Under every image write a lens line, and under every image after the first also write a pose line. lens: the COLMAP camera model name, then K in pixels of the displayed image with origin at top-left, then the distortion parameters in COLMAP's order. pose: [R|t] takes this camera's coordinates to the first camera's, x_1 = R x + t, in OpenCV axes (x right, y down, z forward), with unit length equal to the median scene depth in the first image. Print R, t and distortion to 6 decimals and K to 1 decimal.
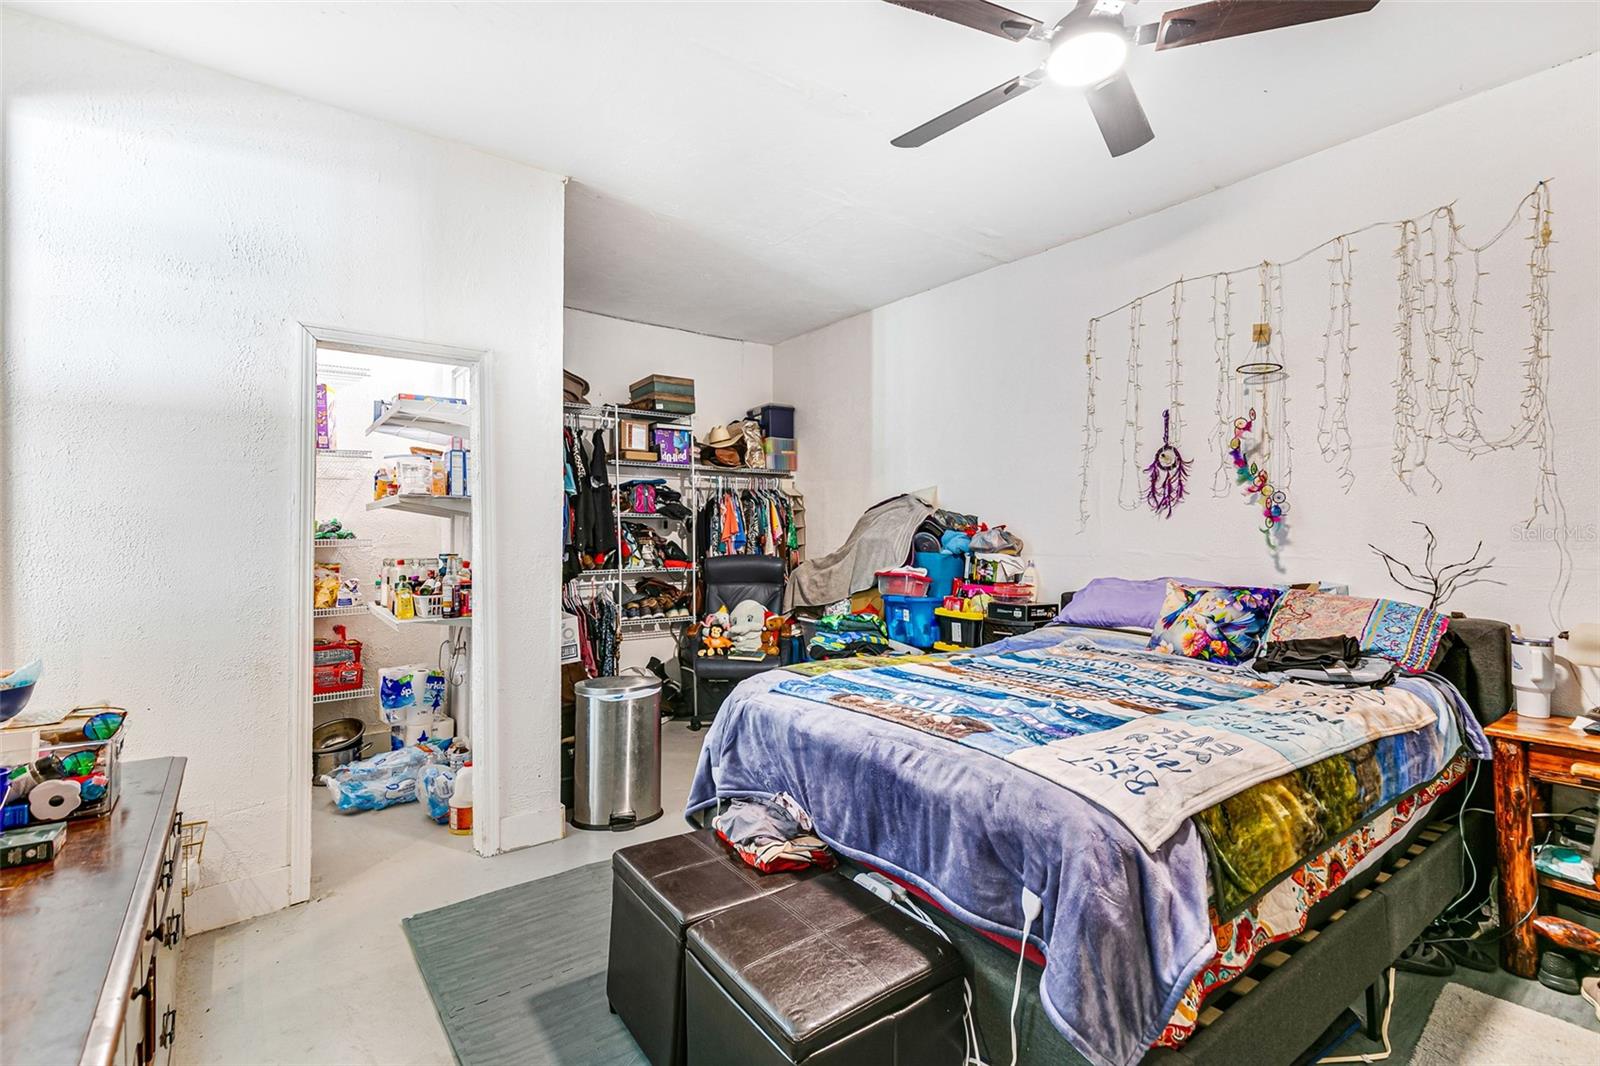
lens RADIAL K [[737.6, 0, 803.8], [0, 737.6, 530.1], [0, 0, 1]] dist [0.009261, -0.000878]
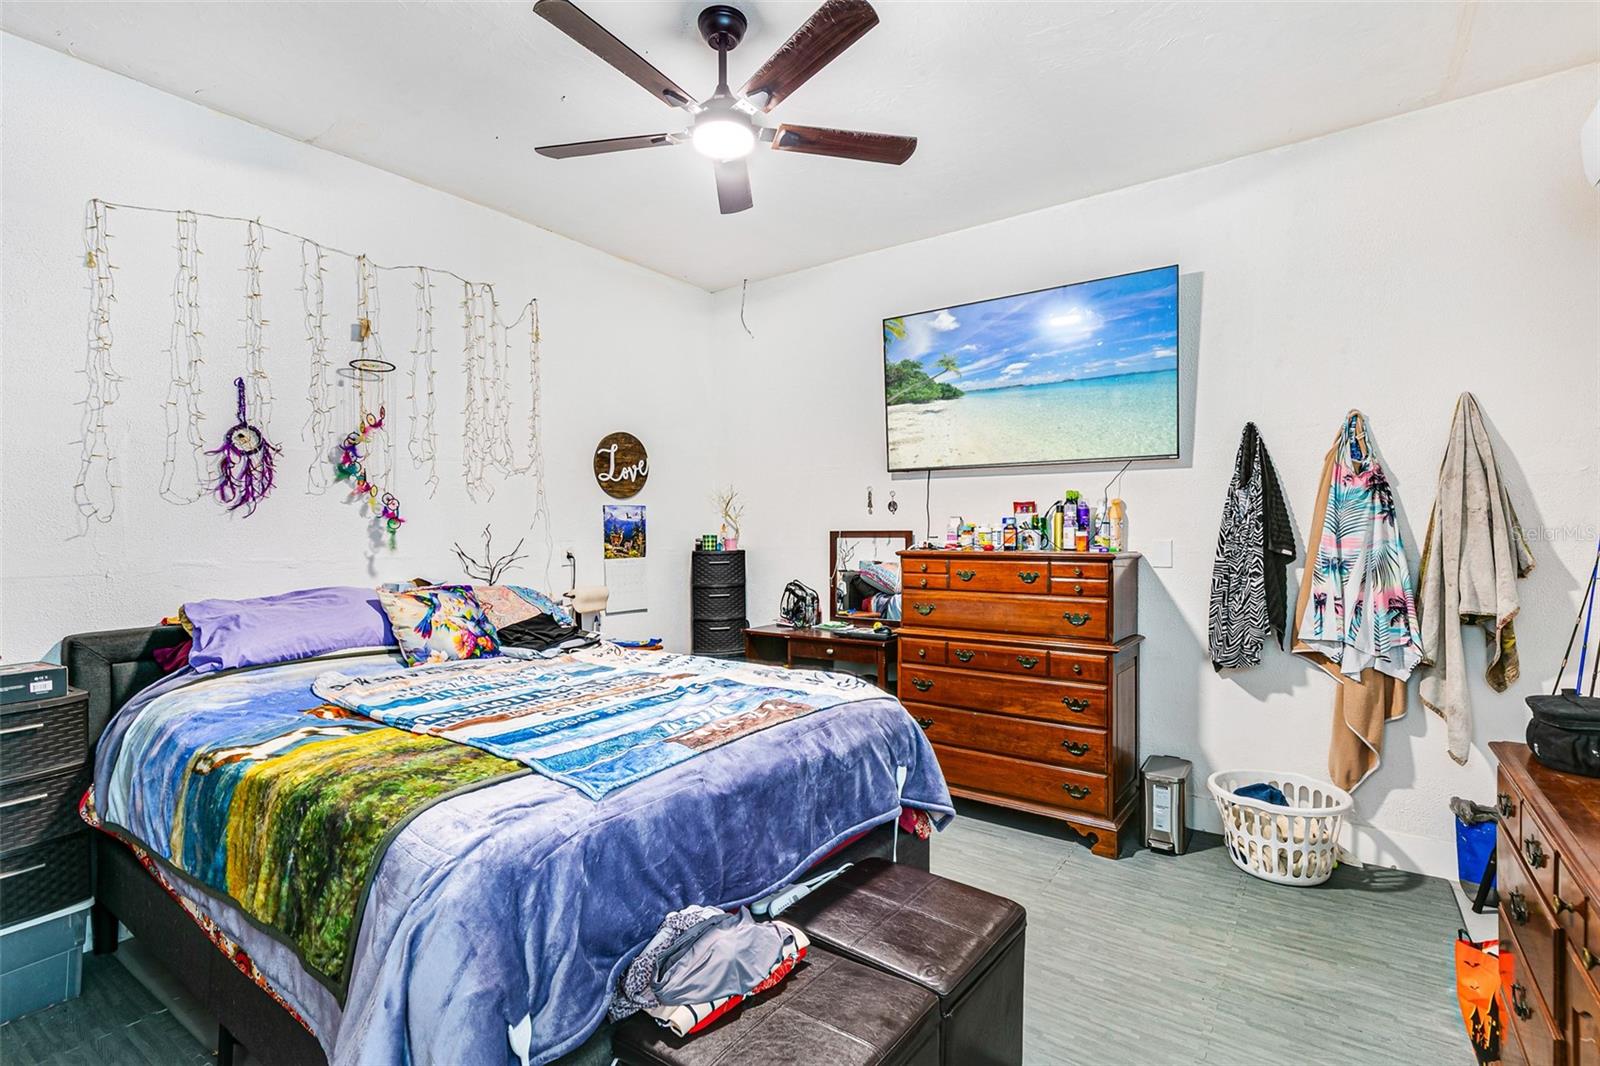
lens RADIAL K [[737.6, 0, 803.8], [0, 737.6, 530.1], [0, 0, 1]] dist [0.009261, -0.000878]
pose [[-0.289530, -0.000862, 0.957168, -0.480294], [0.005842, 0.999979, 0.002668, -0.000816], [-0.957151, 0.006364, -0.289519, 0.736069]]
